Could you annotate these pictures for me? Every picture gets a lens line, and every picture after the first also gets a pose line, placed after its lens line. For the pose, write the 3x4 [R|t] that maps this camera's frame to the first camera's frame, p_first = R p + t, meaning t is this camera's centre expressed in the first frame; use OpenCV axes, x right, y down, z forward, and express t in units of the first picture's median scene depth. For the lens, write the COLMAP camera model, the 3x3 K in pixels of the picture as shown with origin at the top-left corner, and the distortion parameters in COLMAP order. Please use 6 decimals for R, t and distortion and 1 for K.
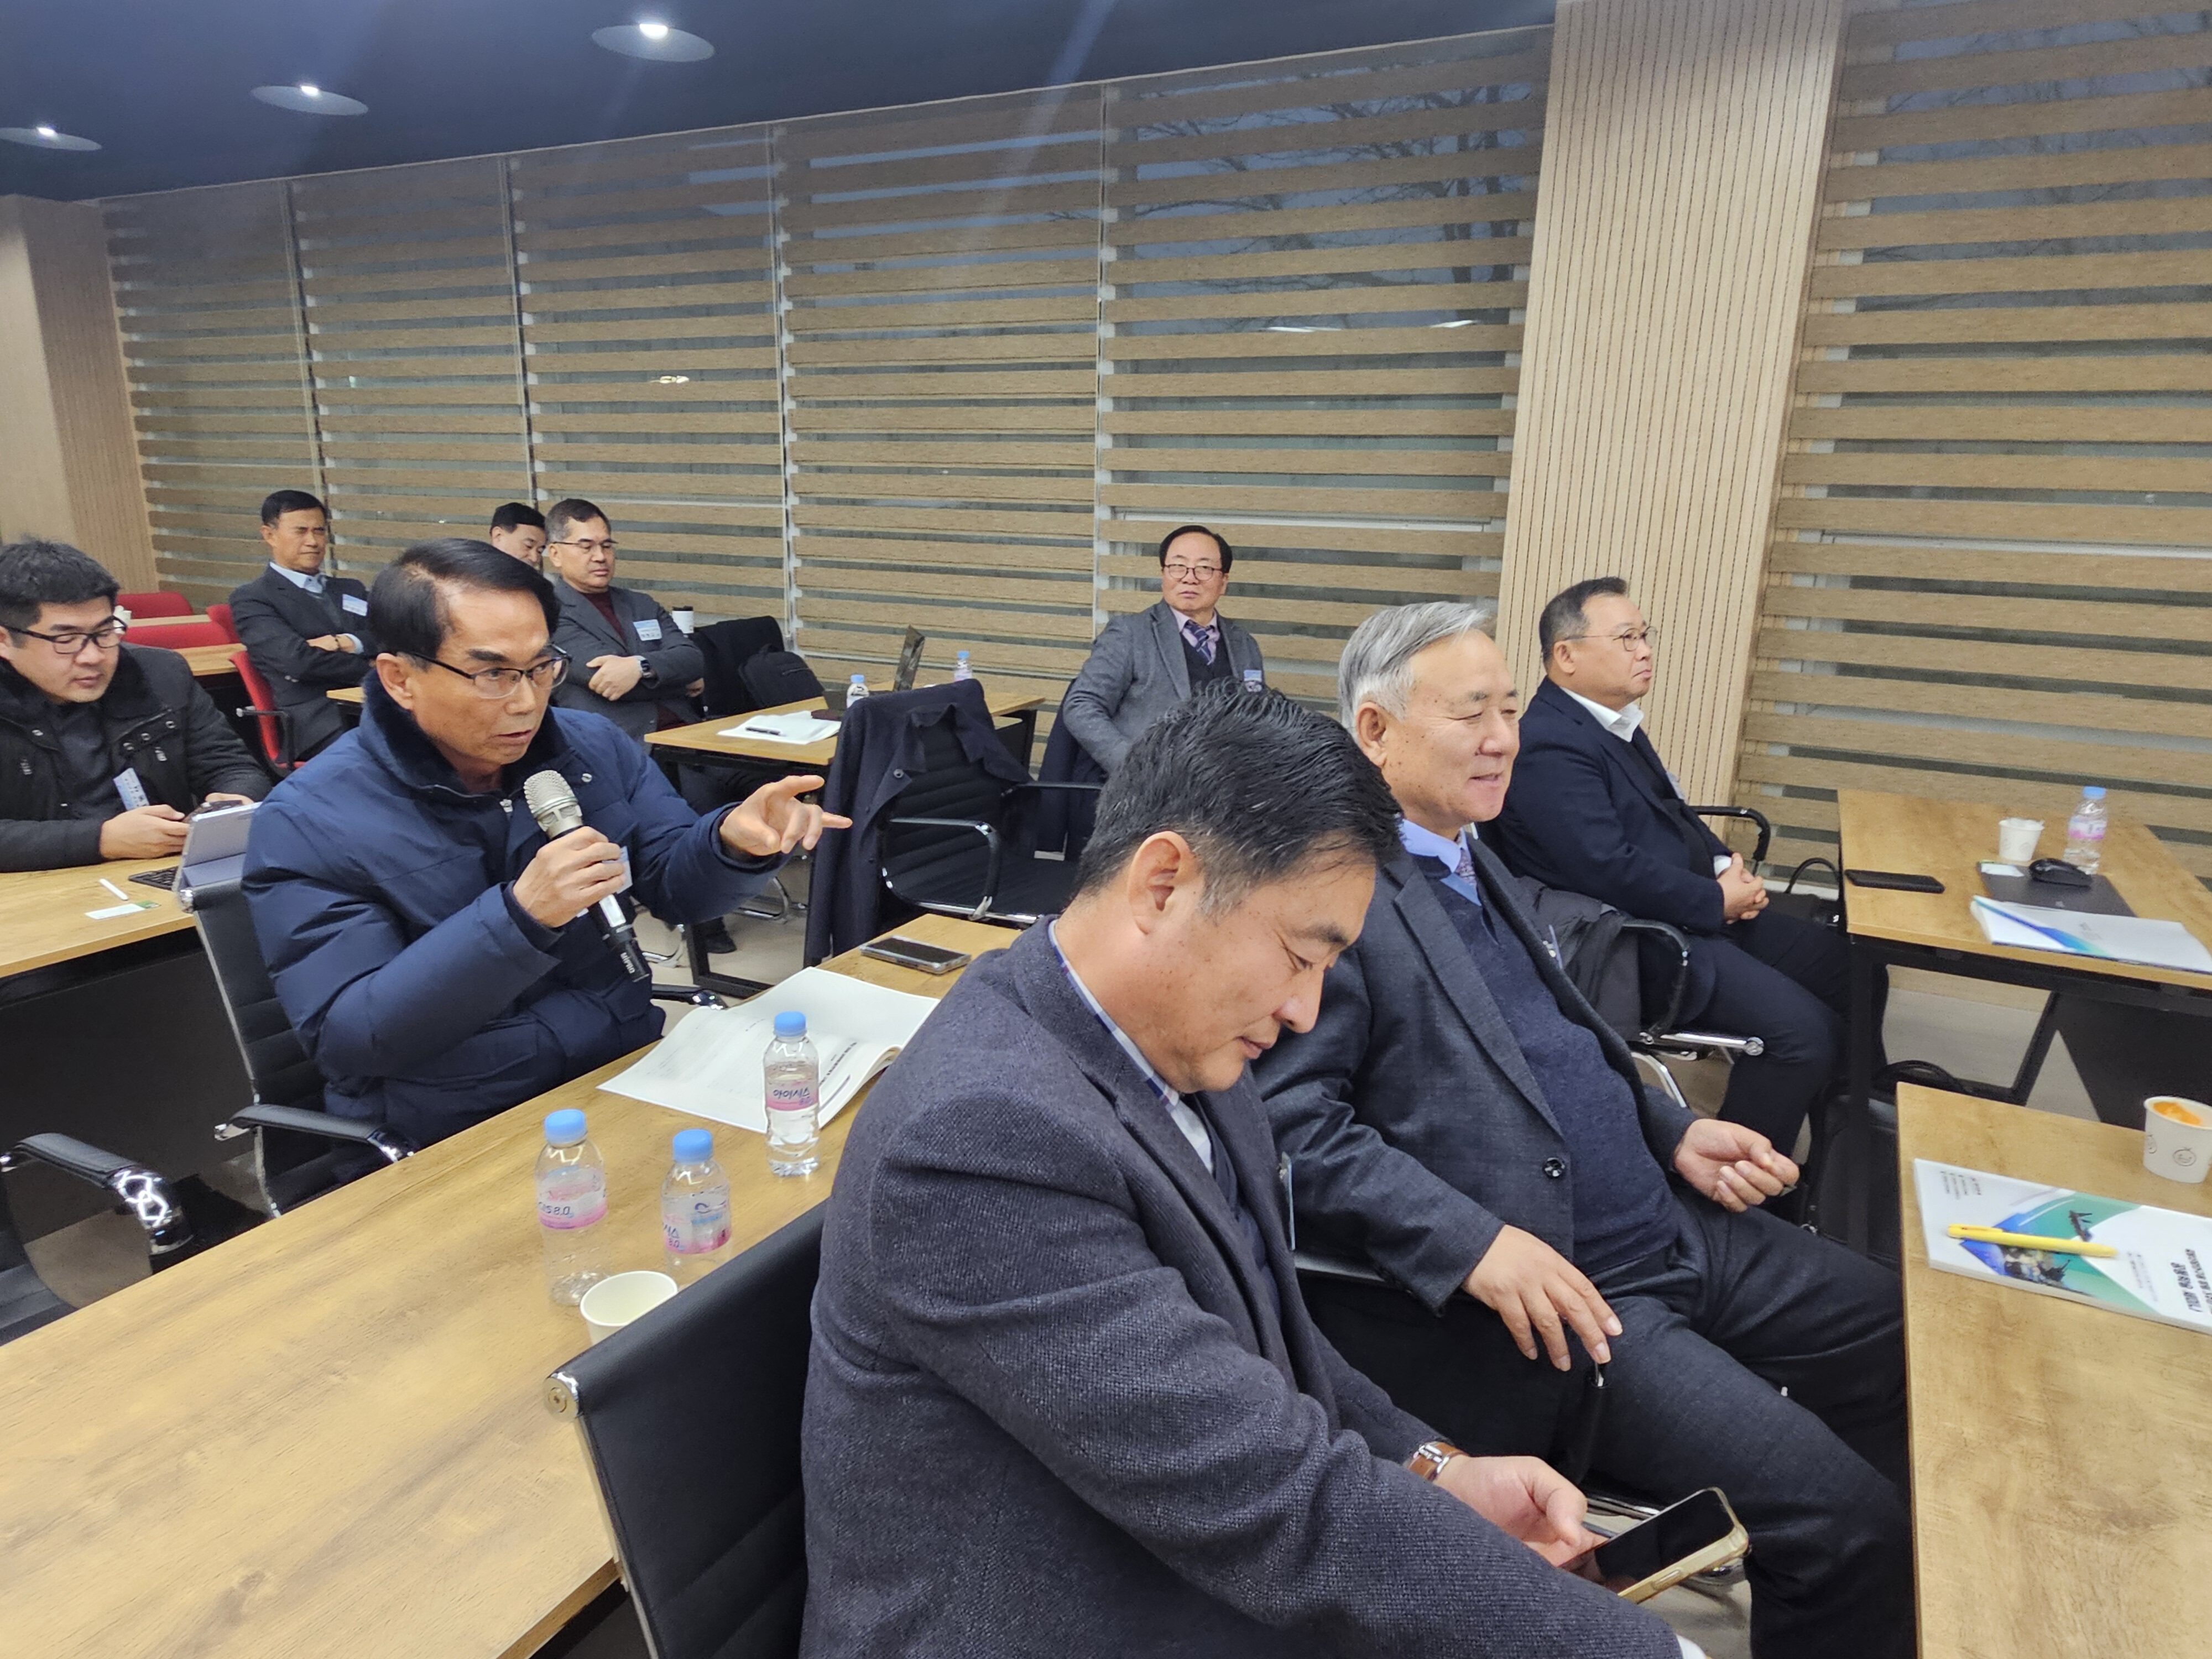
lens RADIAL K [[1331.2, 0, 1112.5], [0, 1331.2, 833.5], [0, 0, 1]] dist [-0.001132, -0.011395]
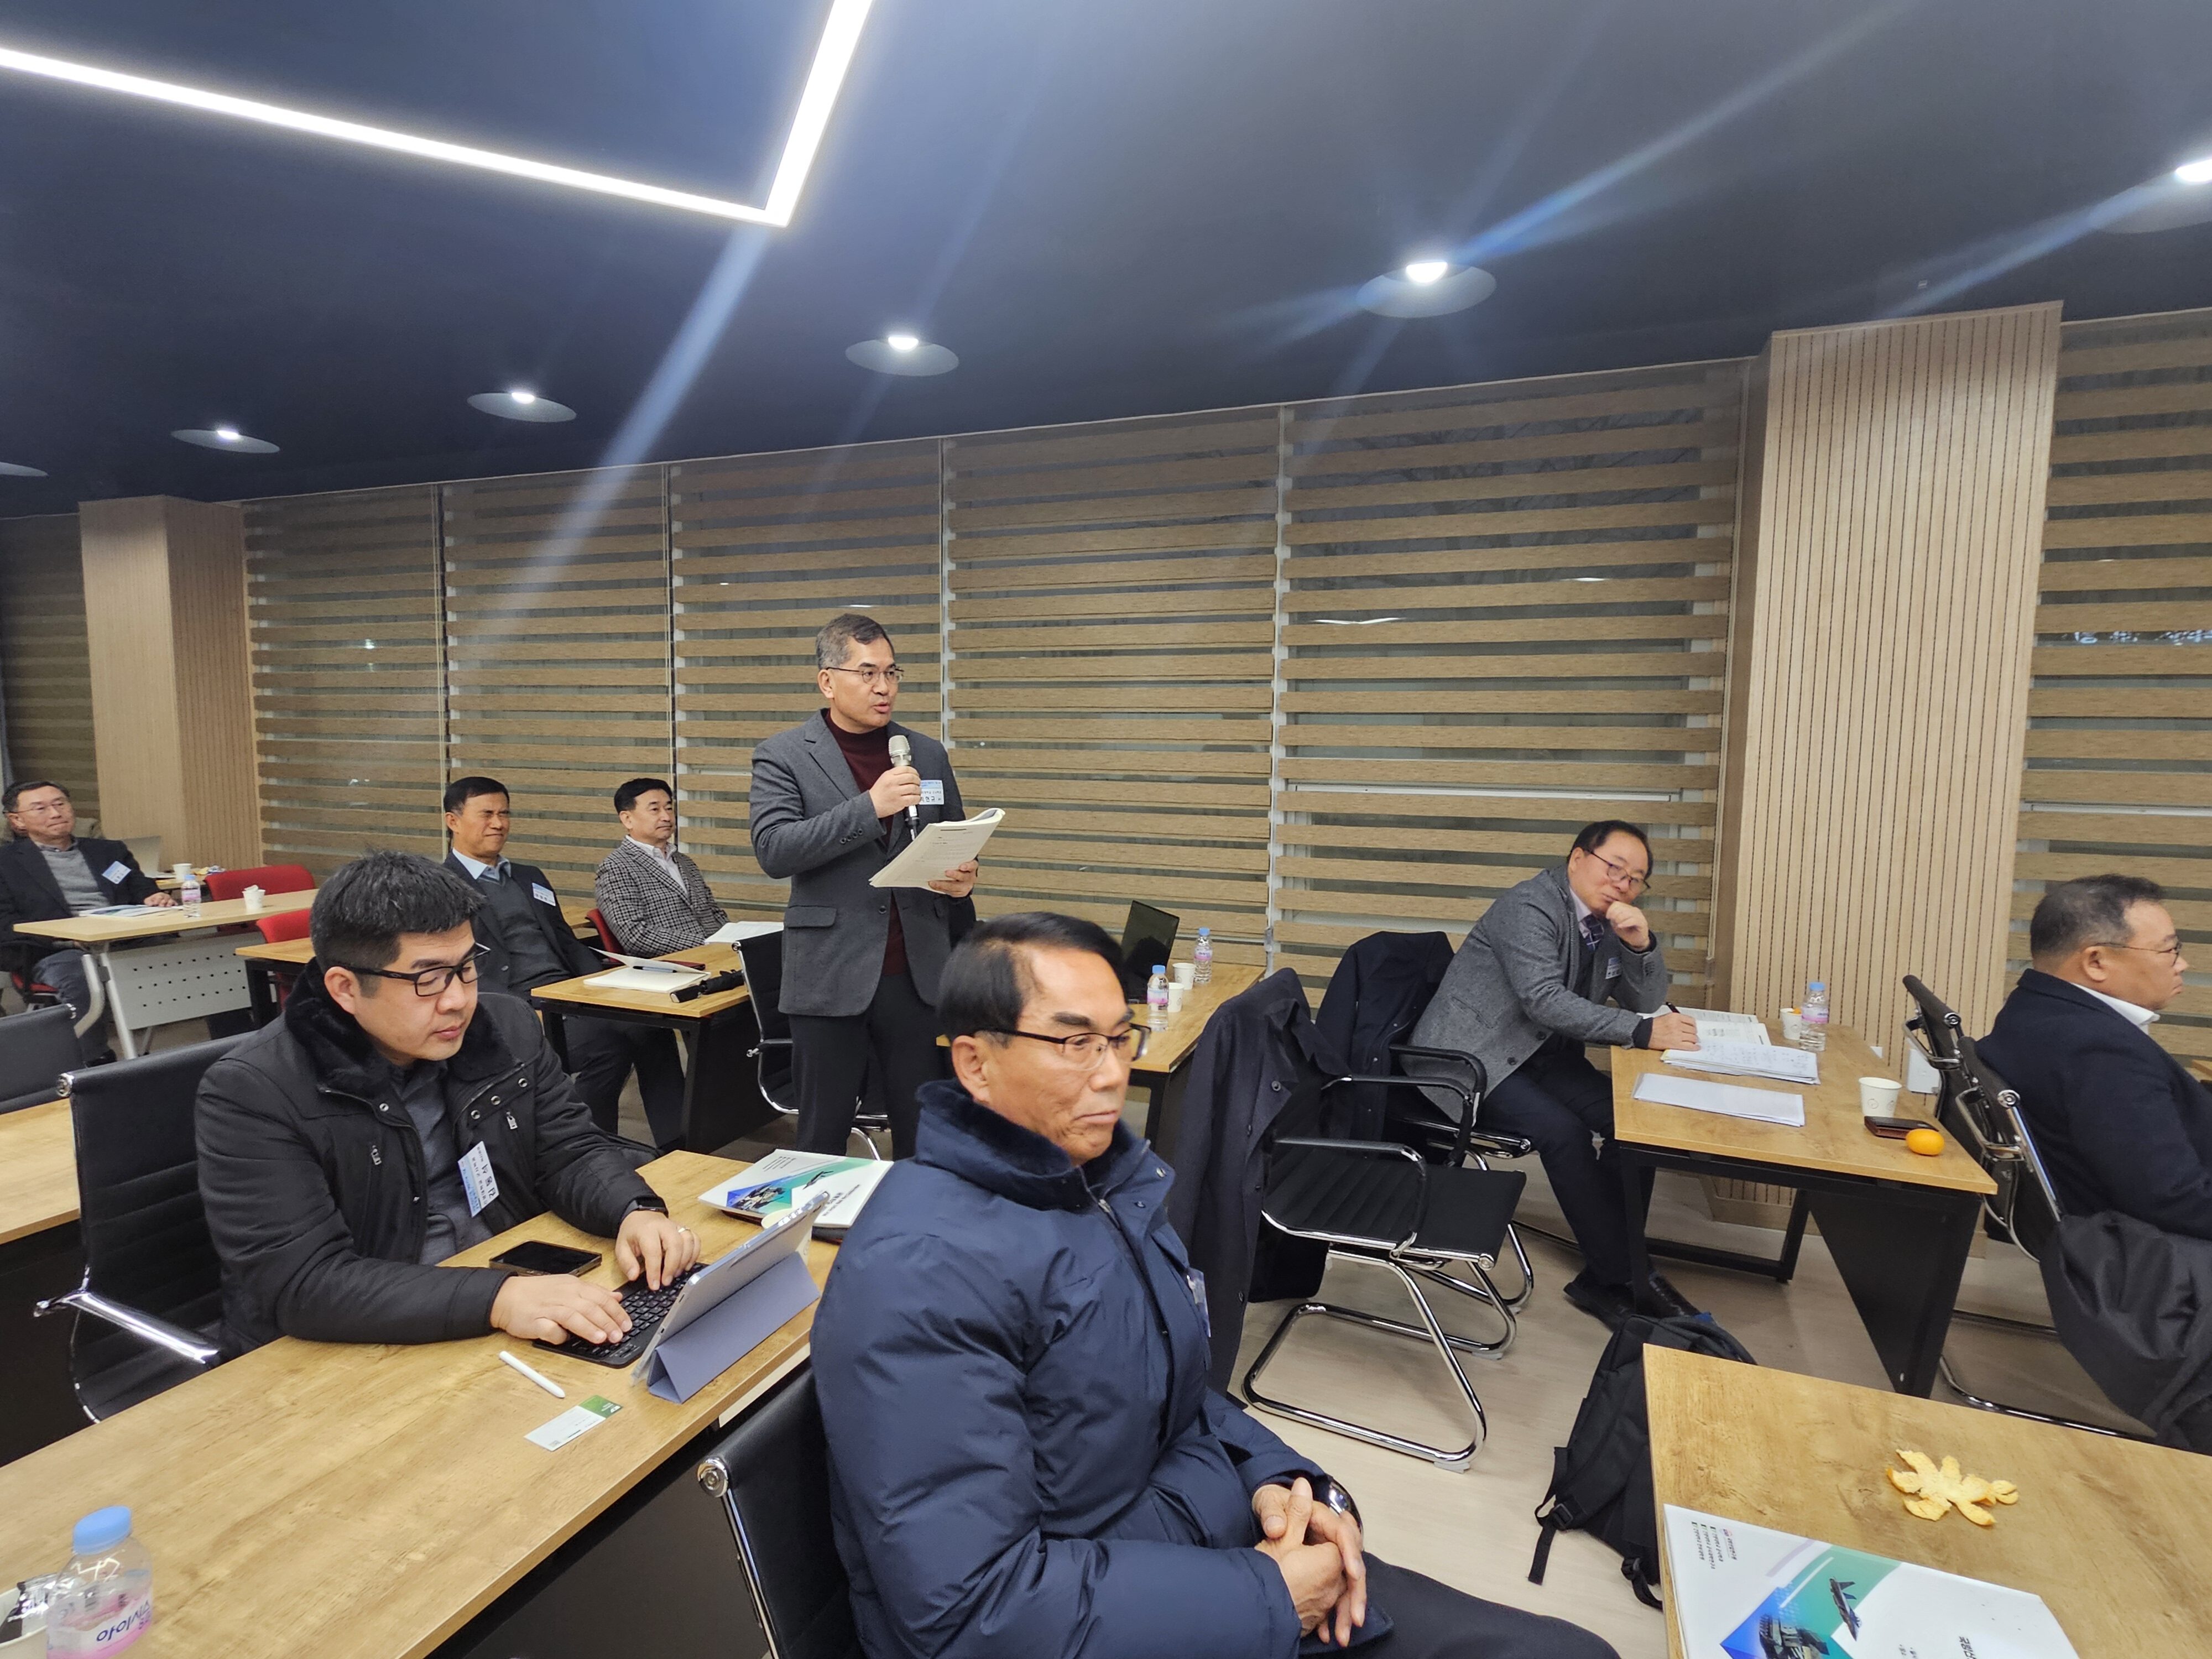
lens RADIAL K [[1140.0, 0, 1103.3], [0, 1140.0, 829.2], [0, 0, 1]] dist [-0.018823, 0.000439]
pose [[0.996601, -0.015691, 0.080873, -0.224029], [0.029646, 0.984234, -0.174366, -0.056427], [-0.076862, 0.176171, 0.981354, 0.143374]]
